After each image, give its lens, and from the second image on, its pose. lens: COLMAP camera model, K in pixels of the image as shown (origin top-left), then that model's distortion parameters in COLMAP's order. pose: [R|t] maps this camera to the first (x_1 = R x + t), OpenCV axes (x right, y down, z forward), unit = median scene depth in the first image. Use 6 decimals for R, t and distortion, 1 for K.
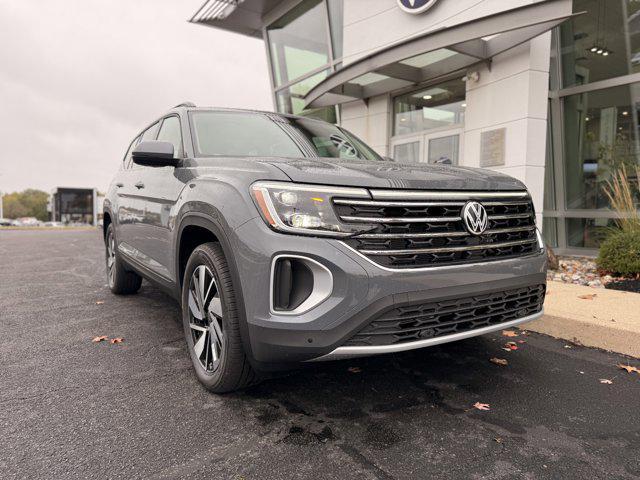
lens RADIAL K [[455.7, 0, 321.4], [0, 455.7, 237.4], [0, 0, 1]] dist [0.005067, -0.000873]
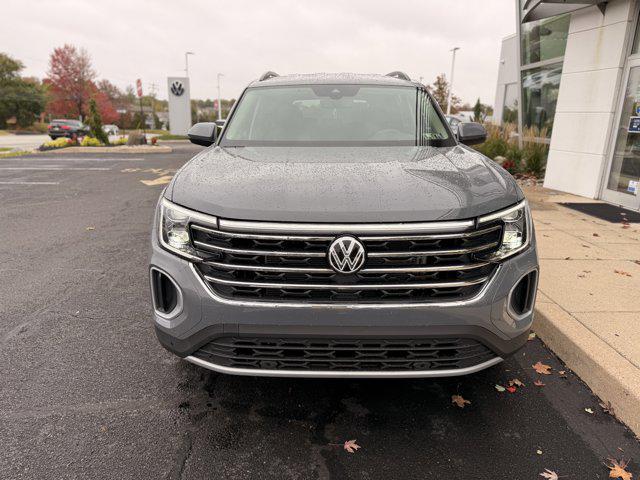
lens RADIAL K [[455.2, 0, 320.0], [0, 455.2, 240.0], [0, 0, 1]] dist [0.007961, -0.003999]
pose [[0.835775, 0.149963, -0.528196, 0.647219], [-0.044067, 0.977196, 0.207715, -0.215837], [0.547300, -0.150327, 0.823325, 0.214733]]
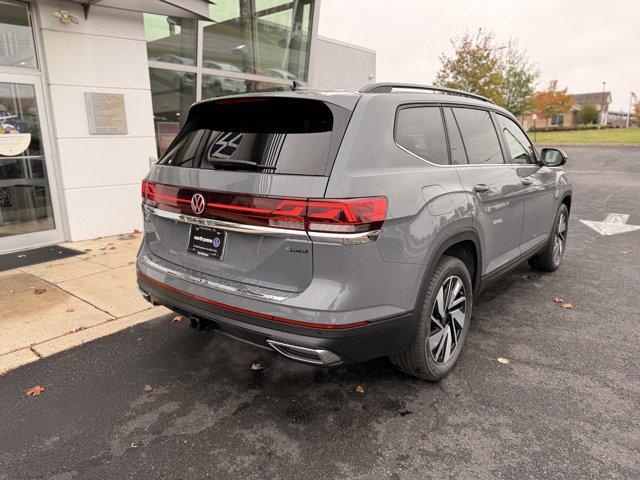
lens RADIAL K [[455.2, 0, 320.0], [0, 455.2, 240.0], [0, 0, 1]] dist [0.007961, -0.003999]
pose [[-0.303693, -0.203255, 0.930837, -1.821115], [0.079648, 0.968144, 0.237387, -0.390920], [-0.949435, 0.146233, -0.277830, 2.541357]]
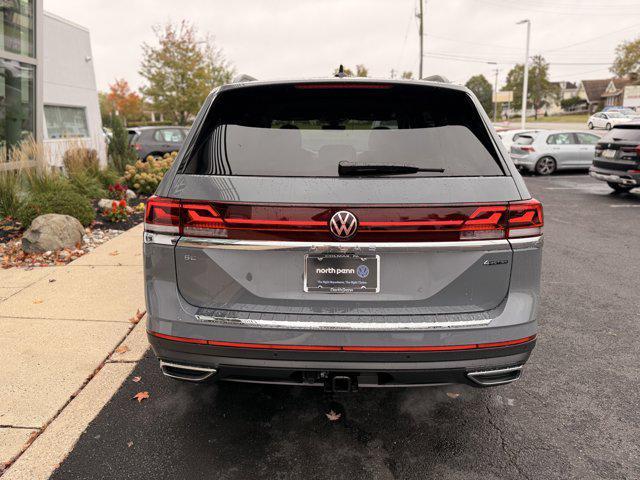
lens RADIAL K [[455.2, 0, 320.0], [0, 455.2, 240.0], [0, 0, 1]] dist [0.007961, -0.003999]
pose [[-0.819467, -0.129605, 0.558280, -1.213040], [0.050292, 0.954077, 0.295310, -0.444361], [-0.570916, 0.270073, -0.775317, 3.075477]]
